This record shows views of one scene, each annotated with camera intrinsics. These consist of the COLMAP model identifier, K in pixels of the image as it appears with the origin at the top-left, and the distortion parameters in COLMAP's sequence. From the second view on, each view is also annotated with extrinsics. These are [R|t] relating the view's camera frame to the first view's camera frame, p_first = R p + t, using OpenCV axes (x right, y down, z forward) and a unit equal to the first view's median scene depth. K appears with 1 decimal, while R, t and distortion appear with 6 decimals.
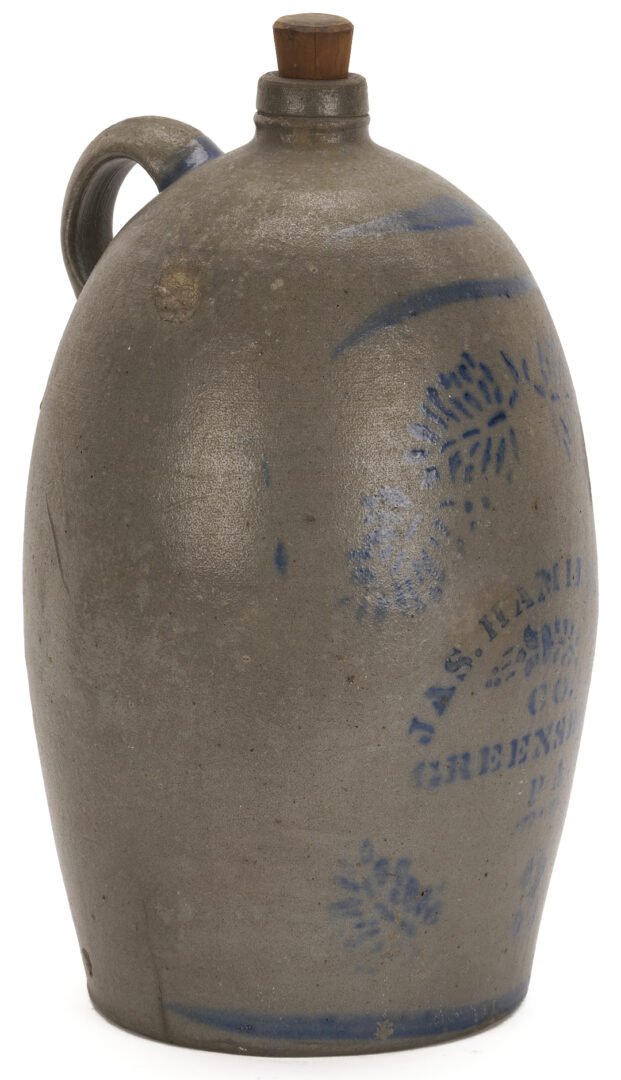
lens RADIAL K [[4992.3, 0, 310.5], [0, 4992.3, 540.0], [0, 0, 1]] dist [-0.104987, 3.280690]
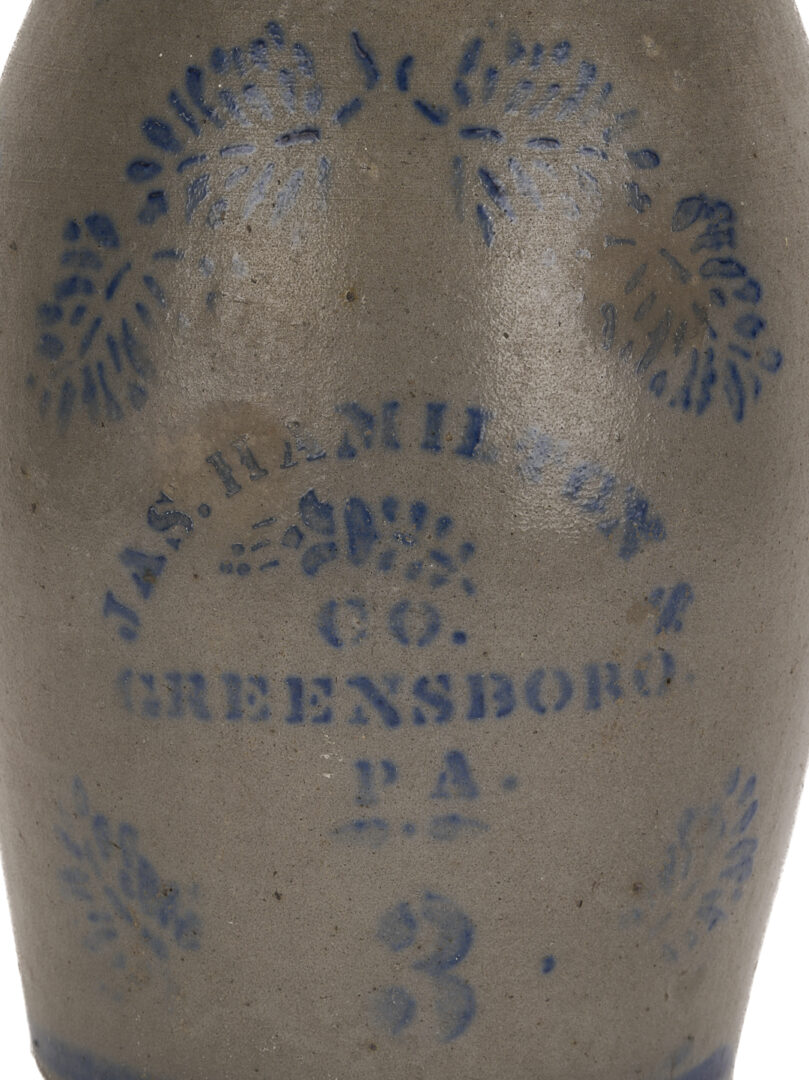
lens RADIAL K [[4896.4, 0, 404.5], [0, 4896.4, 540.0], [0, 0, 1]] dist [0.026645, -4.290107]
pose [[0.512078, 0.152392, -0.845312, 0.549469], [-0.201169, 0.978042, 0.054455, -0.011339], [0.835049, 0.142166, 0.531491, 0.697653]]
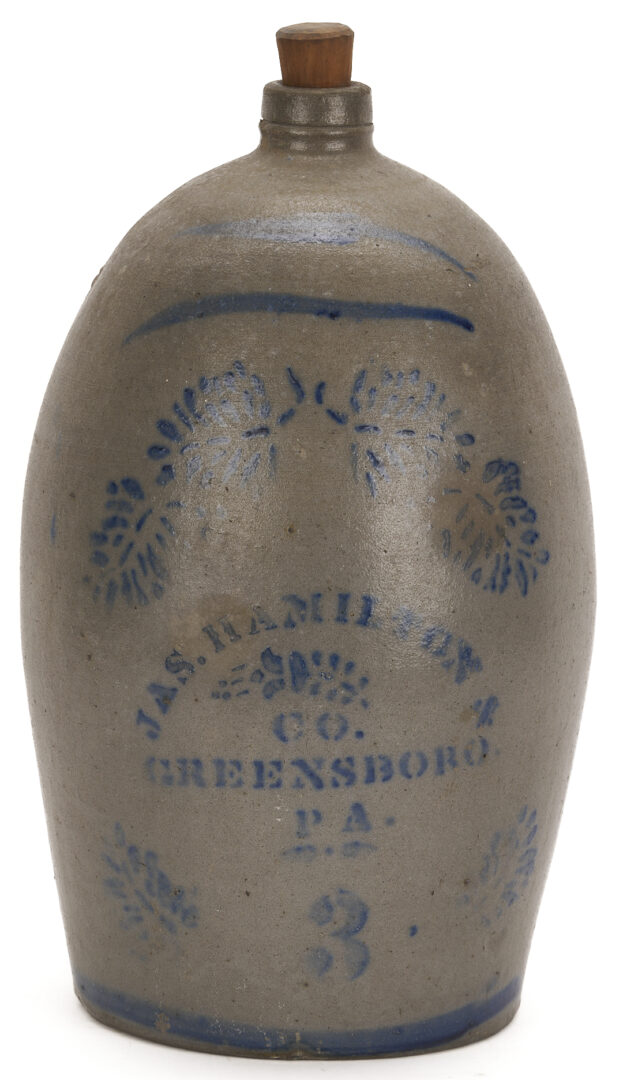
lens RADIAL K [[4992.3, 0, 311.5], [0, 4992.3, 540.0], [0, 0, 1]] dist [-0.104987, 3.280690]
pose [[0.565900, 0.156303, -0.809523, 0.844620], [-0.182937, 0.981195, 0.061566, -0.066041], [0.803923, 0.113251, 0.583852, 0.429112]]
